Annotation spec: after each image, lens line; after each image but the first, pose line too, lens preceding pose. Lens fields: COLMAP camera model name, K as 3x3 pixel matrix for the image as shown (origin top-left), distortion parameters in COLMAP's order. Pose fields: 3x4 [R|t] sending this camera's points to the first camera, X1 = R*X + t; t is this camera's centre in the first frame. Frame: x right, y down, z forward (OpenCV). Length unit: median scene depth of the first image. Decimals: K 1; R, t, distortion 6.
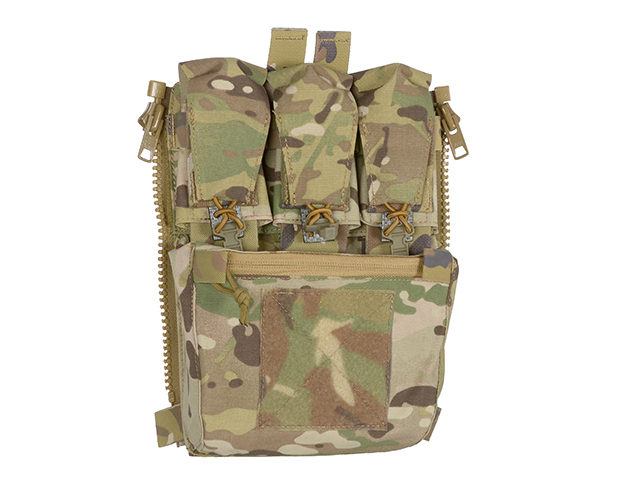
lens RADIAL K [[1552.9, 0, 320.6], [0, 1552.9, 238.3], [0, 0, 1]] dist [0.099448, 0.000000]
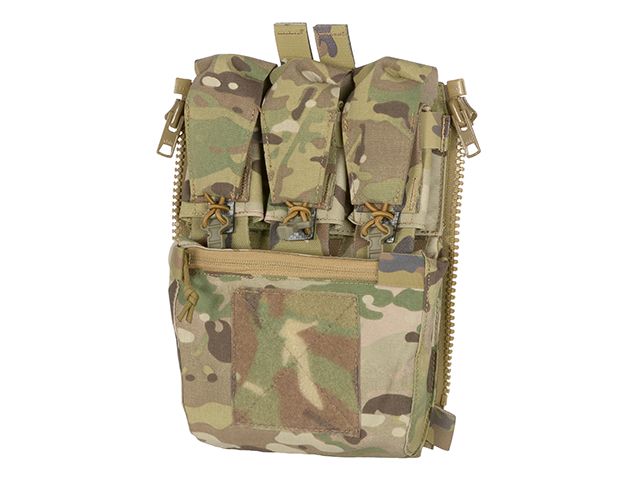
lens RADIAL K [[1372.7, 0, 319.7], [0, 1372.7, 242.8], [0, 0, 1]] dist [0.119092, 0.000000]
pose [[0.925549, 0.034476, -0.377056, 0.340709], [-0.025545, 0.999263, 0.028661, -0.021629], [0.377766, -0.016896, 0.925747, 0.200565]]
